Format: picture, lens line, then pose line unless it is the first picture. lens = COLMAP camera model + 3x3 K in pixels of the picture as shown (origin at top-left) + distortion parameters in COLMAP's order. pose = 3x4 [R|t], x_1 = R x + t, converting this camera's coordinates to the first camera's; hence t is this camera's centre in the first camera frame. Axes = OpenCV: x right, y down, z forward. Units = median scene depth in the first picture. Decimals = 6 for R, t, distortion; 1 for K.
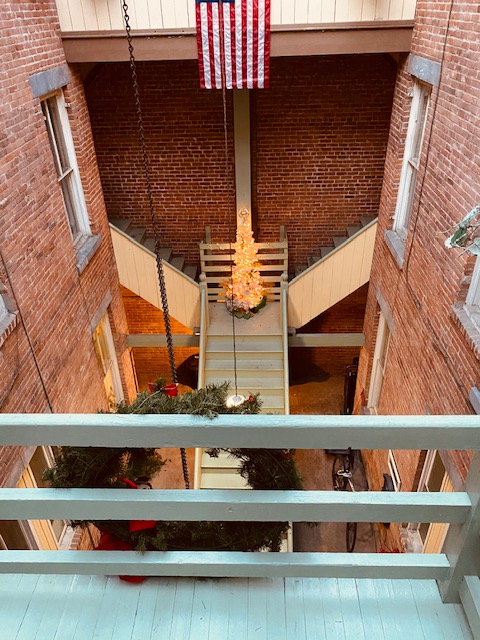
lens RADIAL K [[489.4, 0, 243.0], [0, 489.4, 317.5], [0, 0, 1]] dist [0.023381, -0.016029]
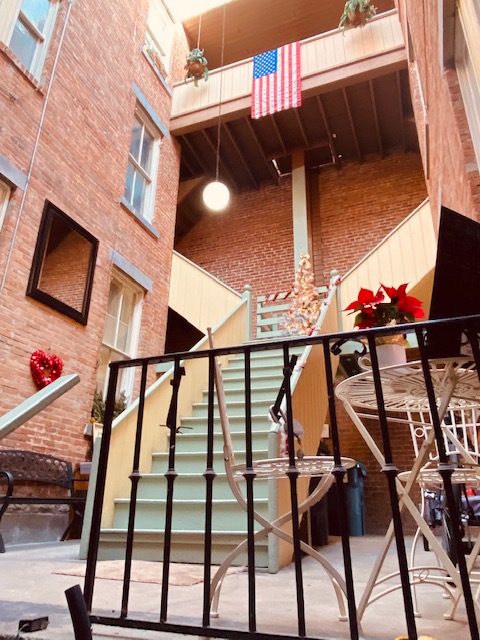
lens RADIAL K [[471.4, 0, 234.9], [0, 471.4, 319.6], [0, 0, 1]] dist [0.051708, -0.000739]
pose [[0.940131, -0.096368, -0.326904, 0.254707], [-0.215256, 0.575761, -0.788774, 0.930976], [0.264231, 0.811919, 0.520547, 0.776949]]
